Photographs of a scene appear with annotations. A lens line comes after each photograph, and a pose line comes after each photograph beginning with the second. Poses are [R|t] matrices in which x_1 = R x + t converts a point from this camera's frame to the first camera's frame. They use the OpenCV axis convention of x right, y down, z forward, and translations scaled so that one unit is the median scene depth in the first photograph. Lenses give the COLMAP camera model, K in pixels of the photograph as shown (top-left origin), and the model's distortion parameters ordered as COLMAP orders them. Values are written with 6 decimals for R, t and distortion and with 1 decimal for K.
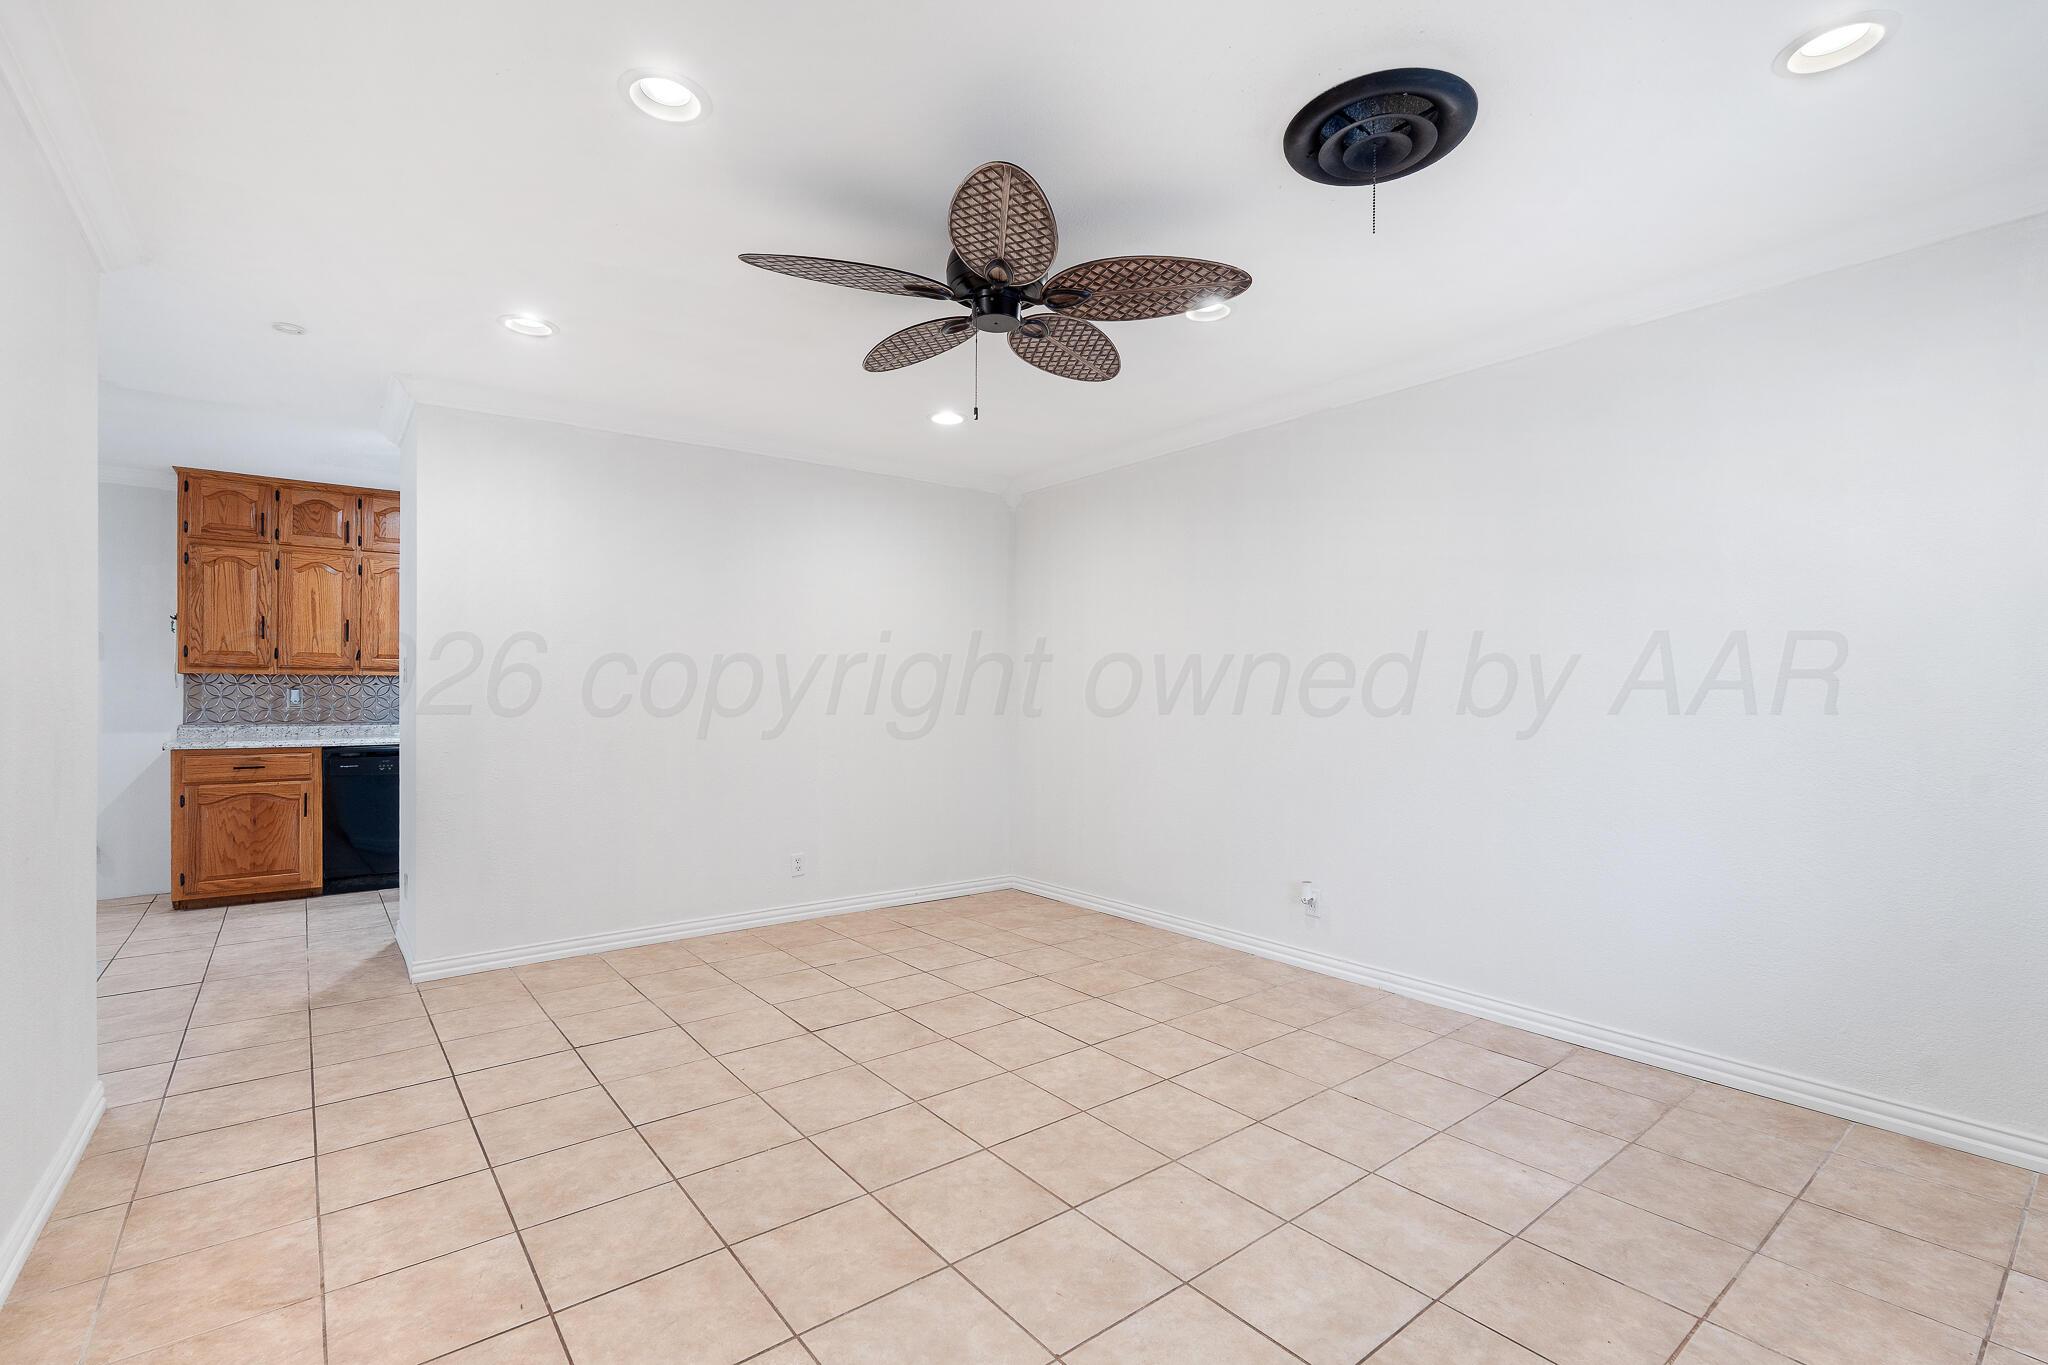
lens RADIAL K [[901.8, 0, 1016.7], [0, 901.8, 694.2], [0, 0, 1]] dist [-0.001731, -0.000572]
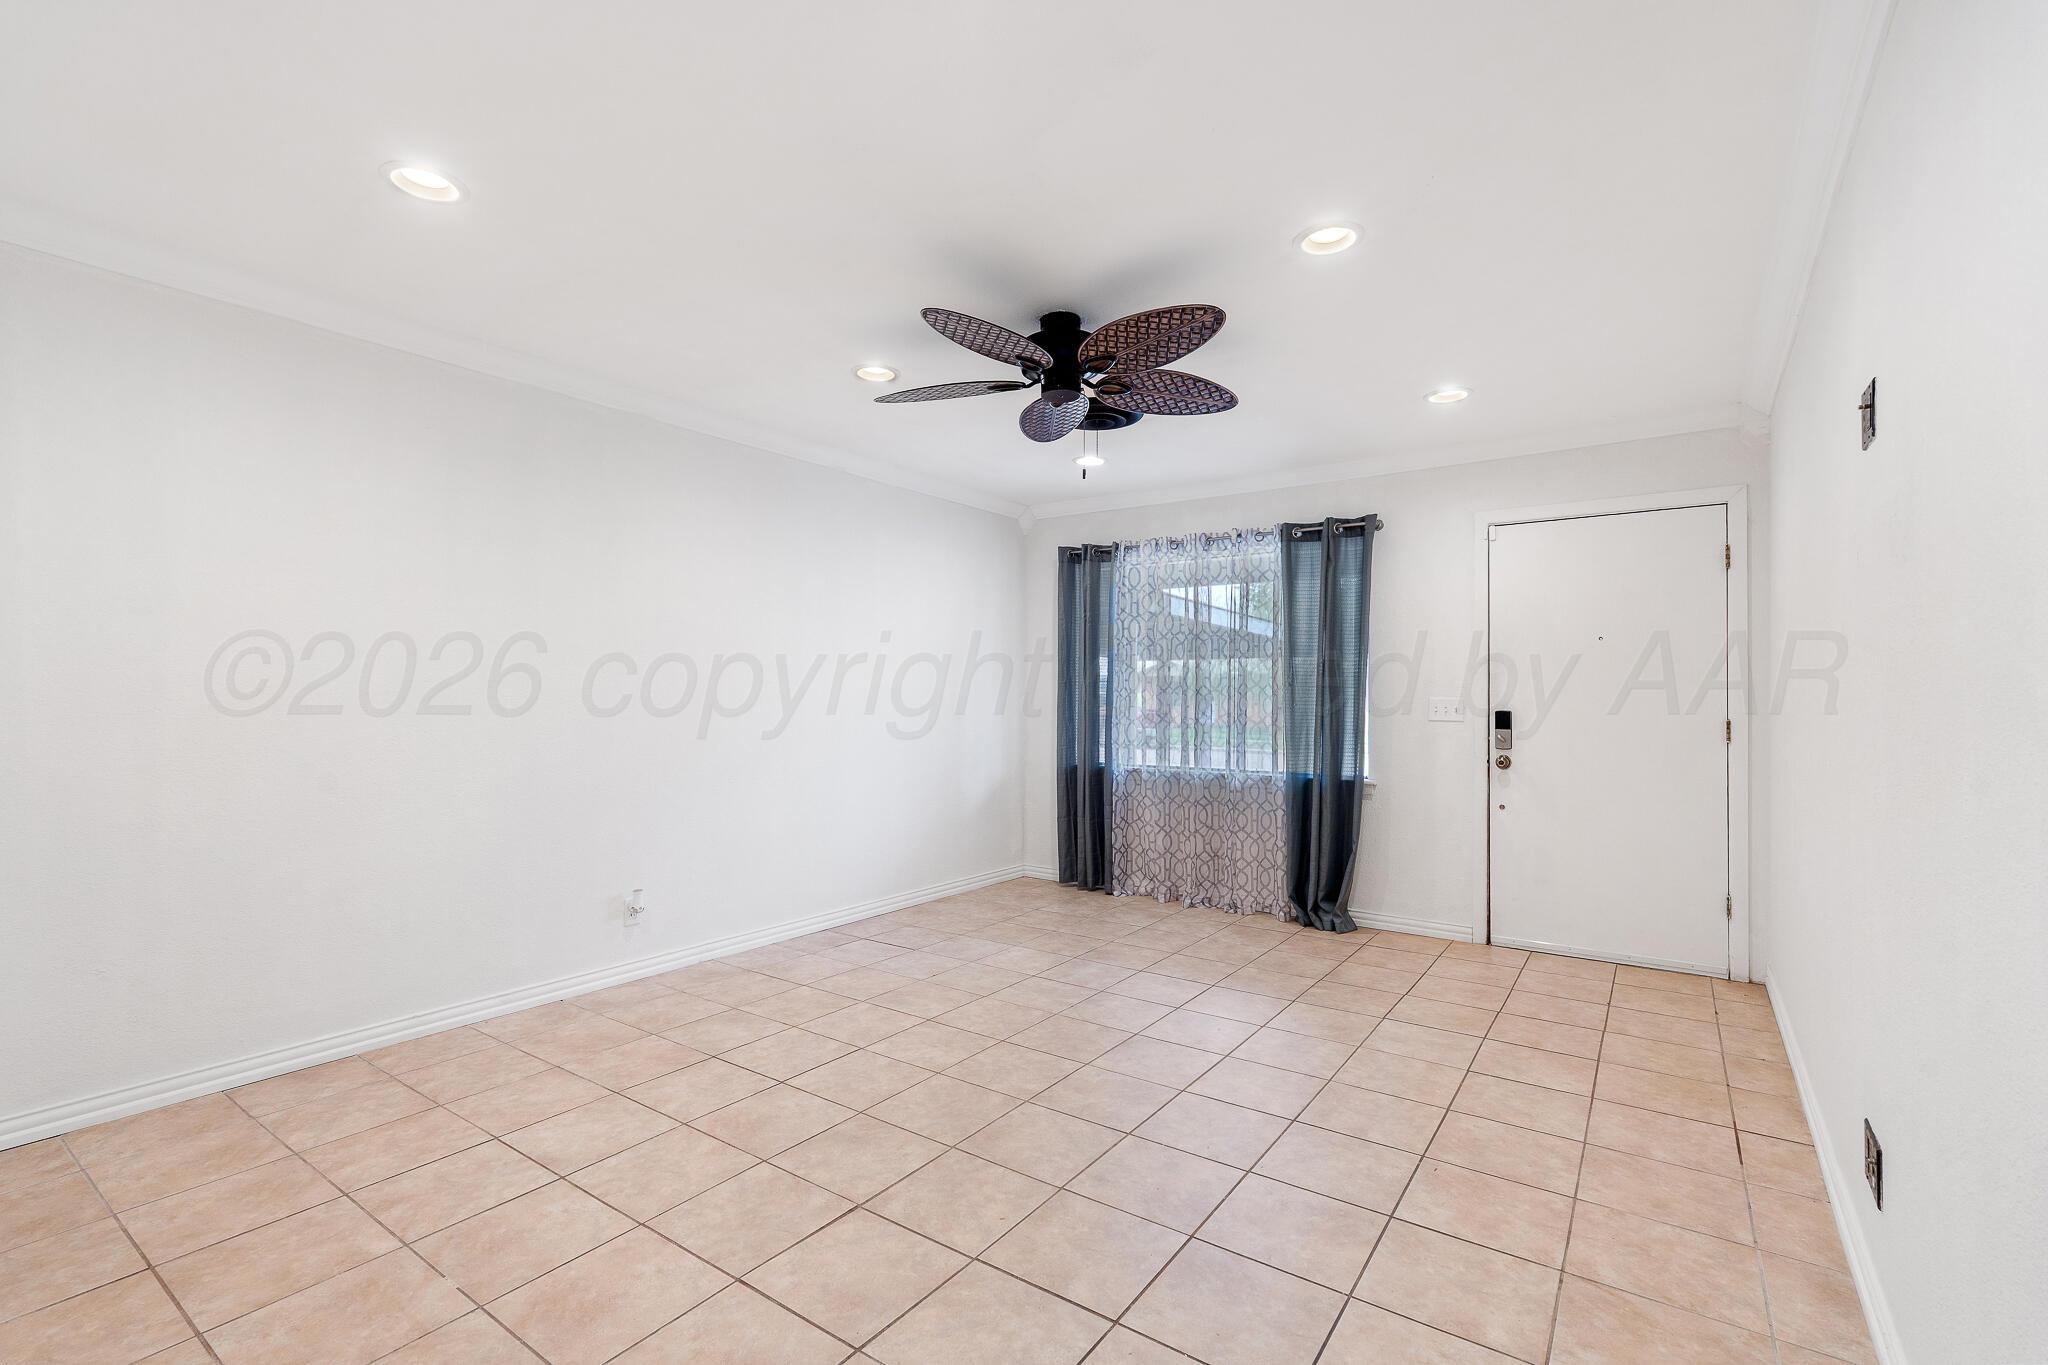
lens RADIAL K [[901.8, 0, 1016.7], [0, 901.8, 694.2], [0, 0, 1]] dist [-0.001731, -0.000572]
pose [[-0.271420, 0.003217, 0.962456, -0.878698], [-0.003747, 0.999983, -0.004399, -0.004053], [-0.962454, -0.004801, -0.271403, 1.036143]]
